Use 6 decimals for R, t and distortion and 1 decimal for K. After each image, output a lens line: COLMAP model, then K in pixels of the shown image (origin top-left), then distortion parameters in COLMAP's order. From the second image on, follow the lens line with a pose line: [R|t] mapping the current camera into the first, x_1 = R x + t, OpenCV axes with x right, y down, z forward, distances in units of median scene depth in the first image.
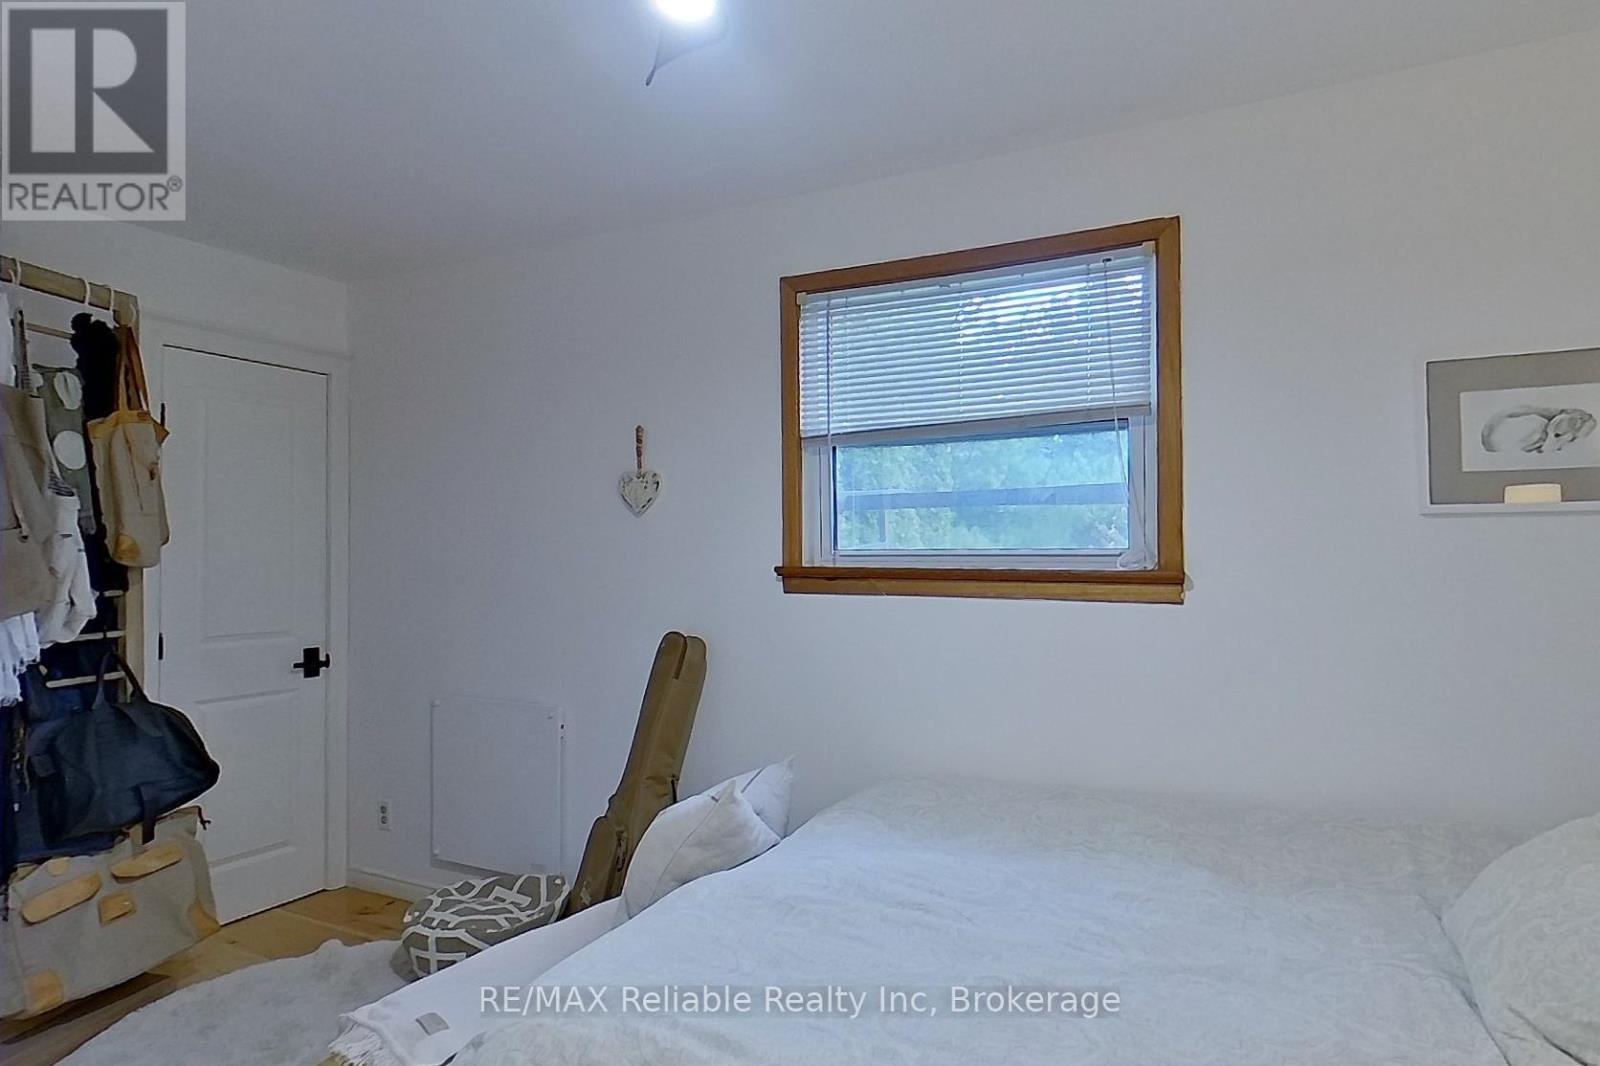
lens RADIAL K [[671.6, 0, 800.8], [0, 671.6, 533.6], [0, 0, 1]] dist [0.000360, -0.000095]
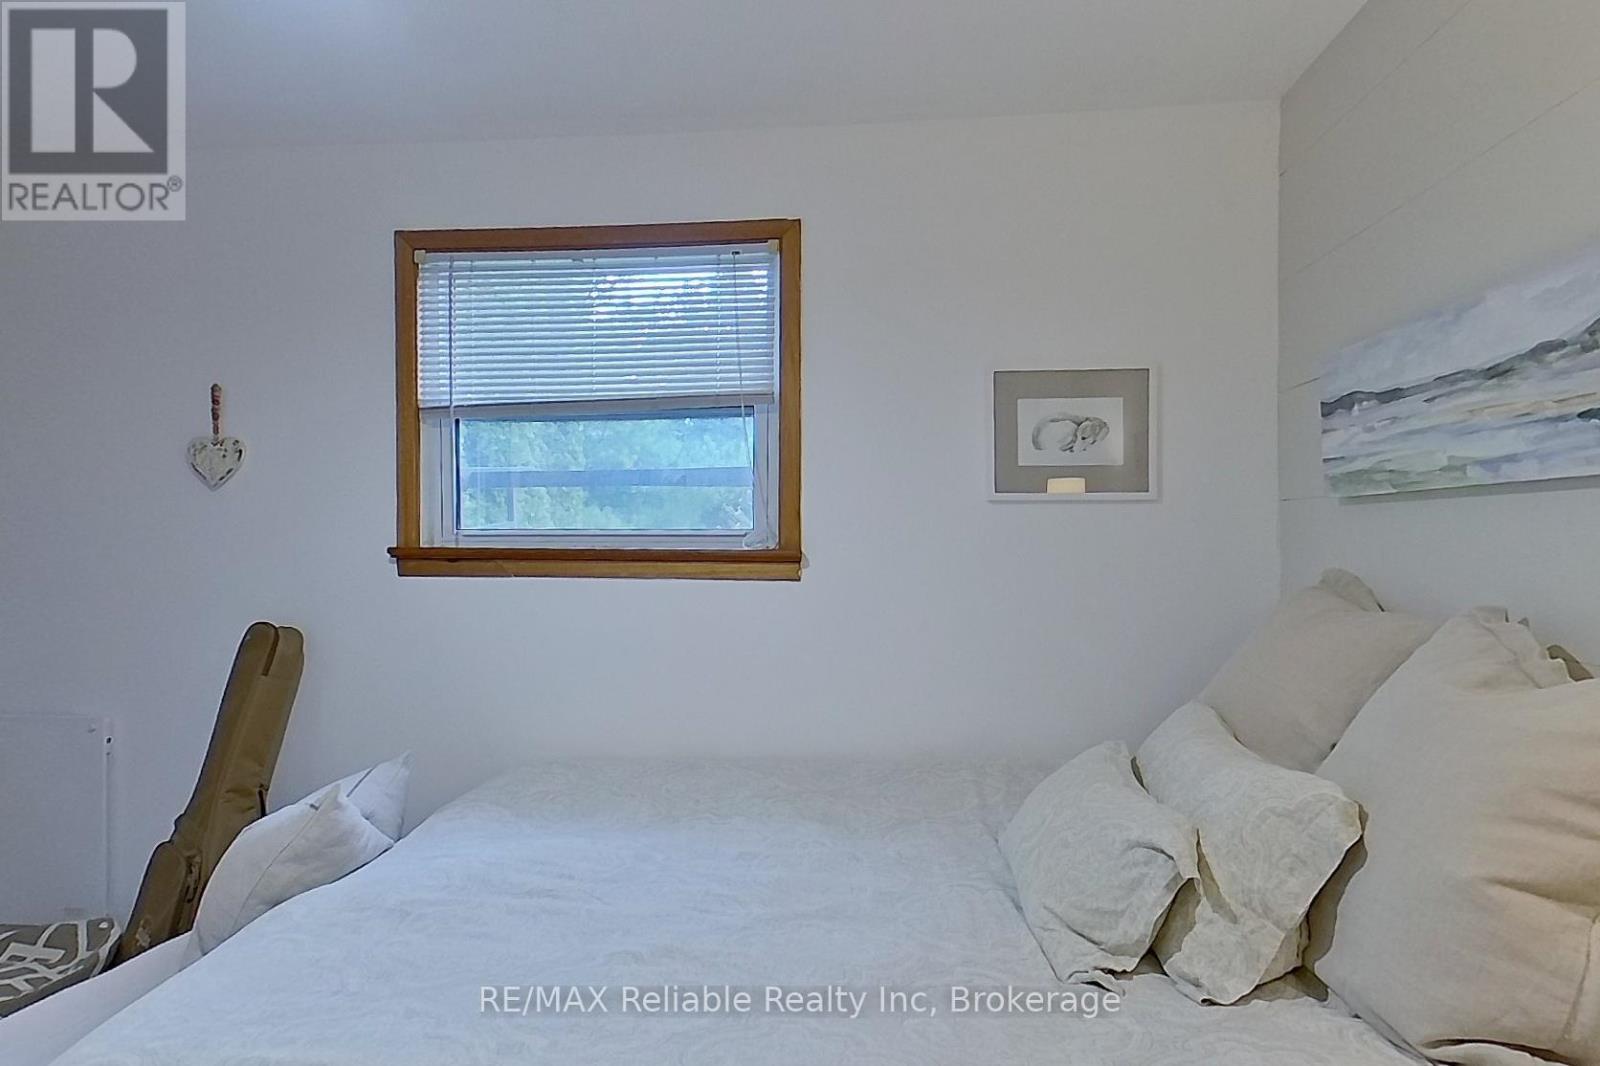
lens RADIAL K [[671.6, 0, 800.8], [0, 671.6, 533.6], [0, 0, 1]] dist [0.000360, -0.000095]
pose [[0.961252, 0.003915, 0.275645, 0.259595], [-0.008106, 0.999868, 0.014065, 0.013253], [-0.275553, -0.015754, 0.961157, -0.036753]]
